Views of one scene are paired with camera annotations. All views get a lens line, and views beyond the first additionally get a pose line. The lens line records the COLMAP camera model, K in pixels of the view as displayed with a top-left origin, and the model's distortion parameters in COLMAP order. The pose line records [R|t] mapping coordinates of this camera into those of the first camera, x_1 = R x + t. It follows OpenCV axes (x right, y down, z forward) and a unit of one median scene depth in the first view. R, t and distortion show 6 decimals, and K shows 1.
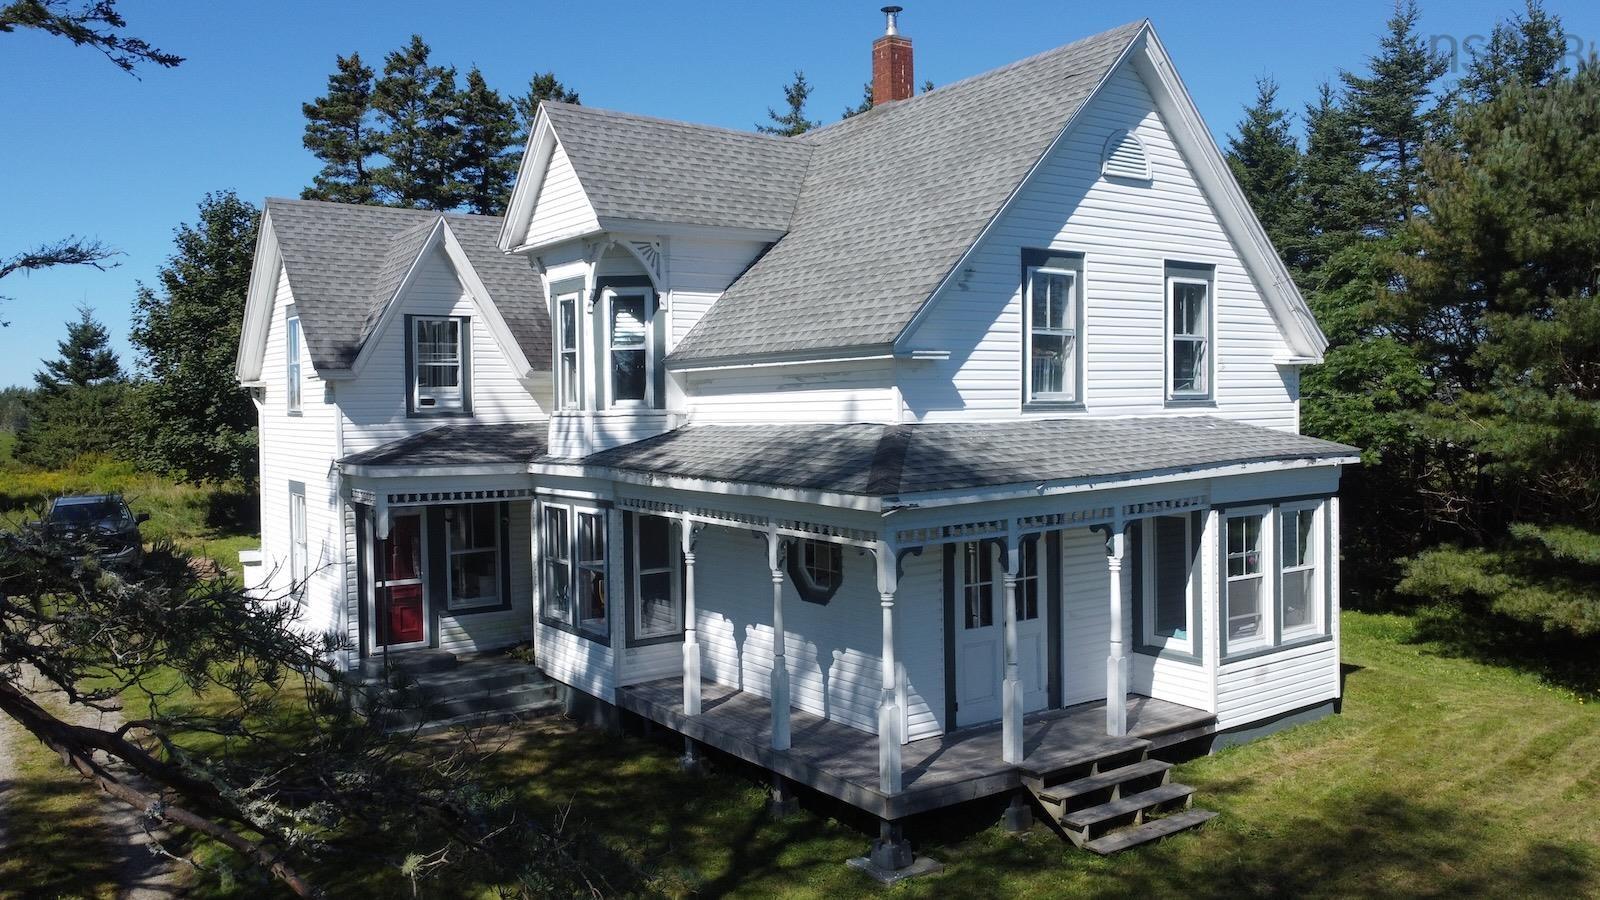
lens RADIAL K [[1194.8, 0, 800.0], [0, 1194.8, 450.0], [0, 0, 1]] dist [0.007495, -0.005986]
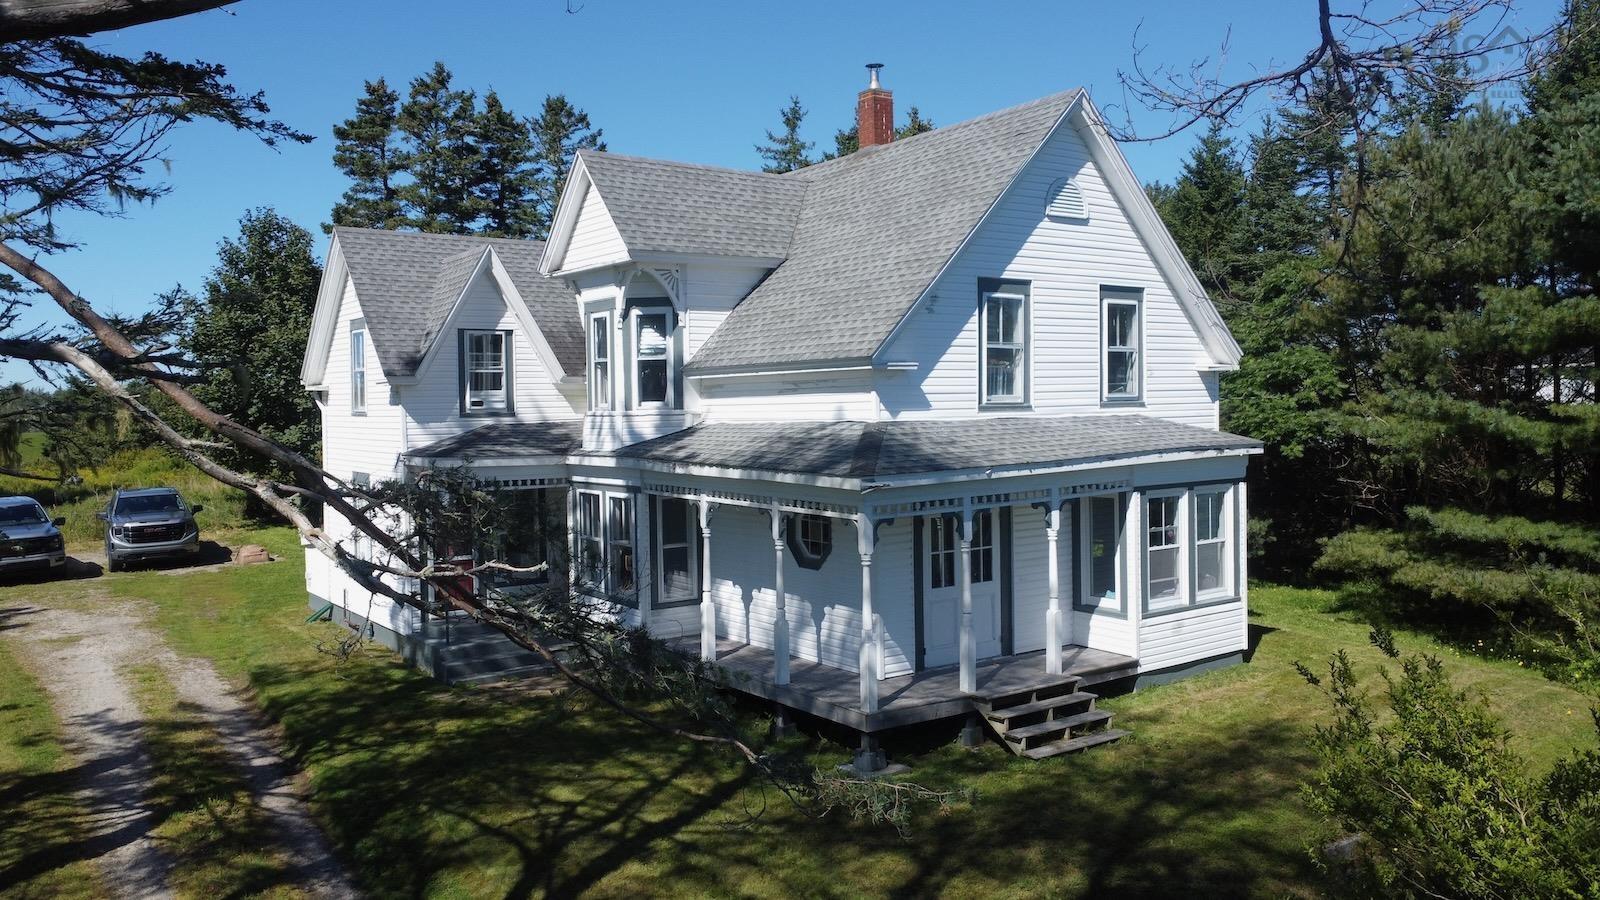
lens RADIAL K [[1194.8, 0, 800.0], [0, 1194.8, 450.0], [0, 0, 1]] dist [0.007495, -0.005986]
pose [[0.999989, -0.002046, 0.004159, -0.001897], [0.002040, 0.999997, 0.001528, 0.004494], [-0.004162, -0.001520, 0.999990, -0.193918]]
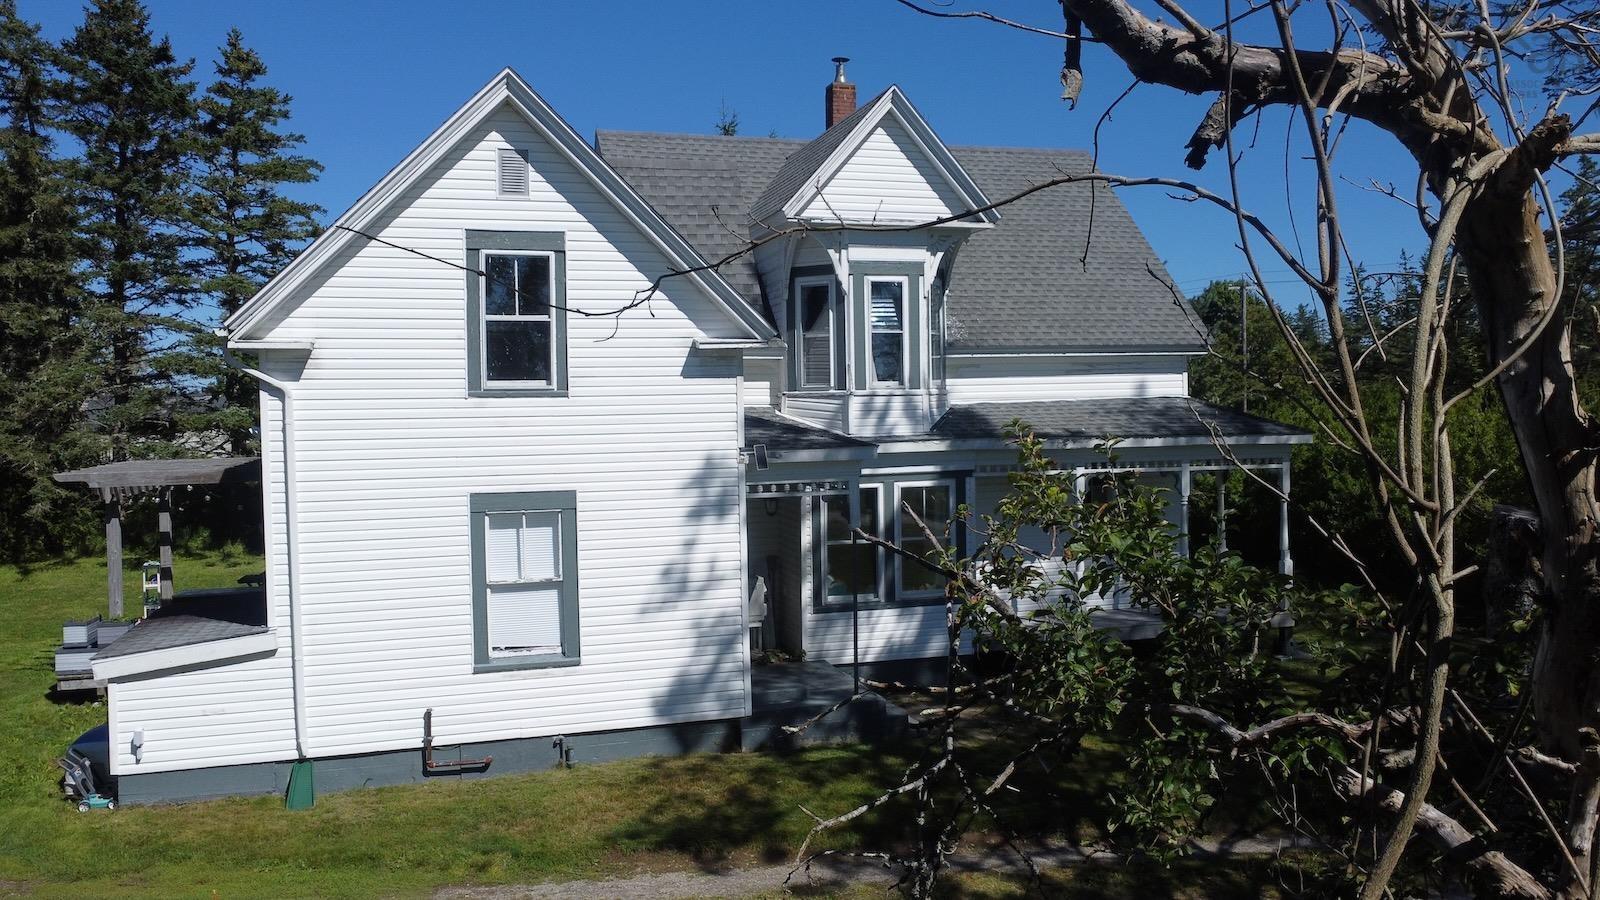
lens RADIAL K [[1194.8, 0, 800.0], [0, 1194.8, 450.0], [0, 0, 1]] dist [0.007495, -0.005986]
pose [[0.324624, -0.033269, 0.945258, -1.250819], [0.048584, 0.998648, 0.018464, -0.004314], [-0.944595, 0.039930, 0.325801, 0.779149]]
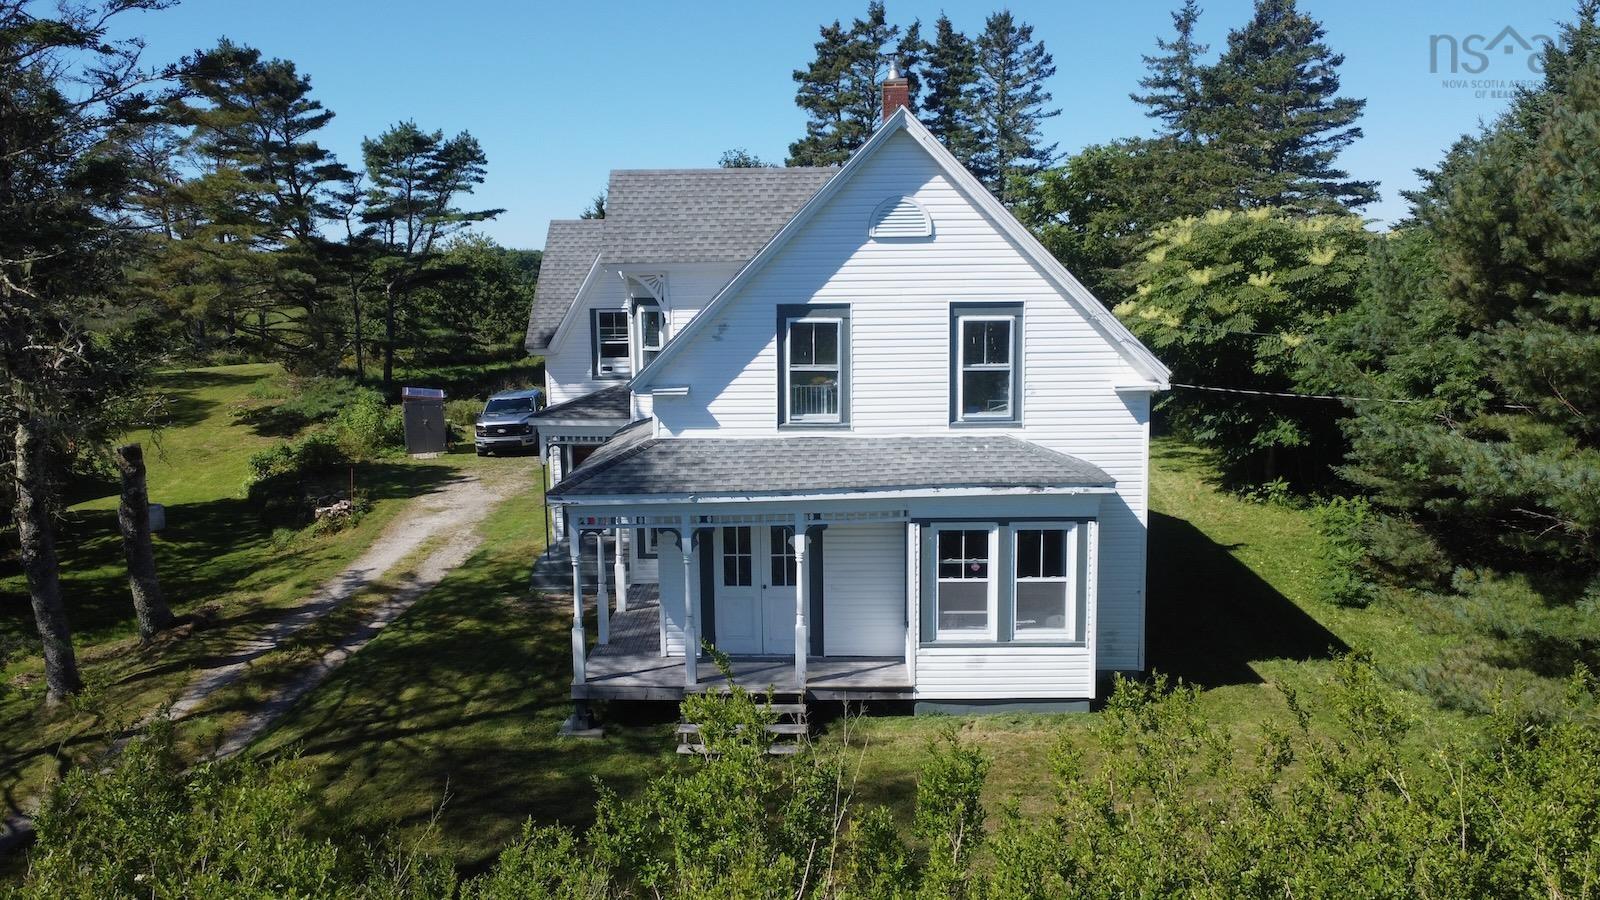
lens RADIAL K [[1194.8, 0, 800.0], [0, 1194.8, 450.0], [0, 0, 1]] dist [0.007495, -0.005986]
pose [[0.803648, 0.096801, -0.587179, 0.851829], [-0.023147, 0.991020, 0.131696, -0.160588], [0.594655, -0.092245, 0.798672, -0.028560]]
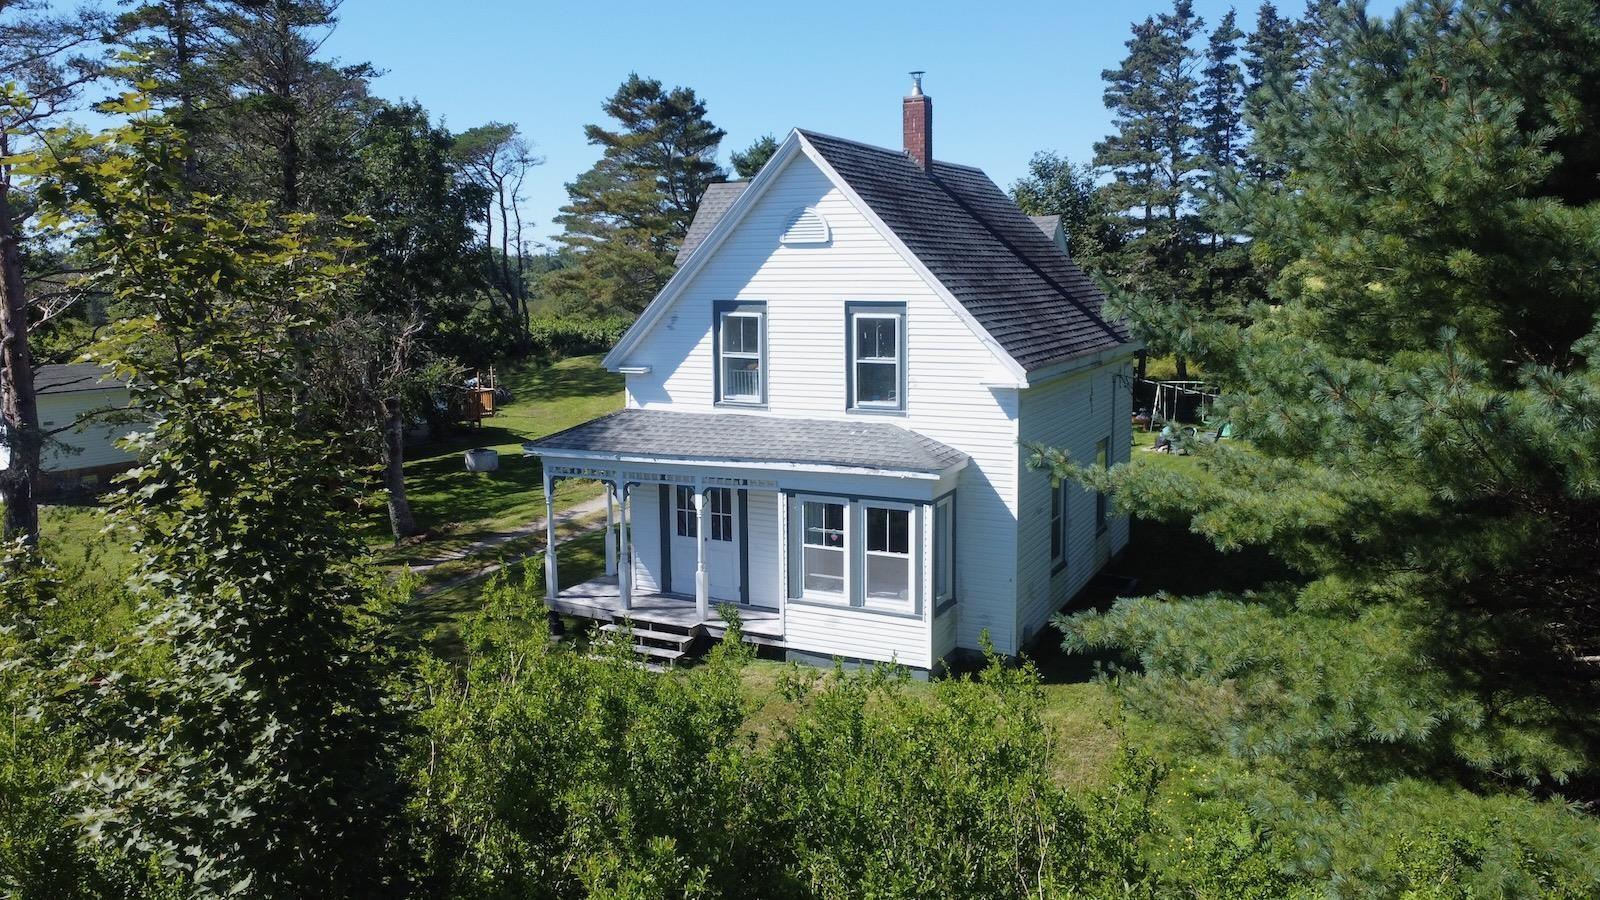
lens RADIAL K [[1194.8, 0, 800.0], [0, 1194.8, 450.0], [0, 0, 1]] dist [0.007495, -0.005986]
pose [[0.468783, 0.145502, -0.871247, 1.388491], [-0.032794, 0.988527, 0.147442, -0.182367], [0.882704, -0.040547, 0.468176, 0.326987]]
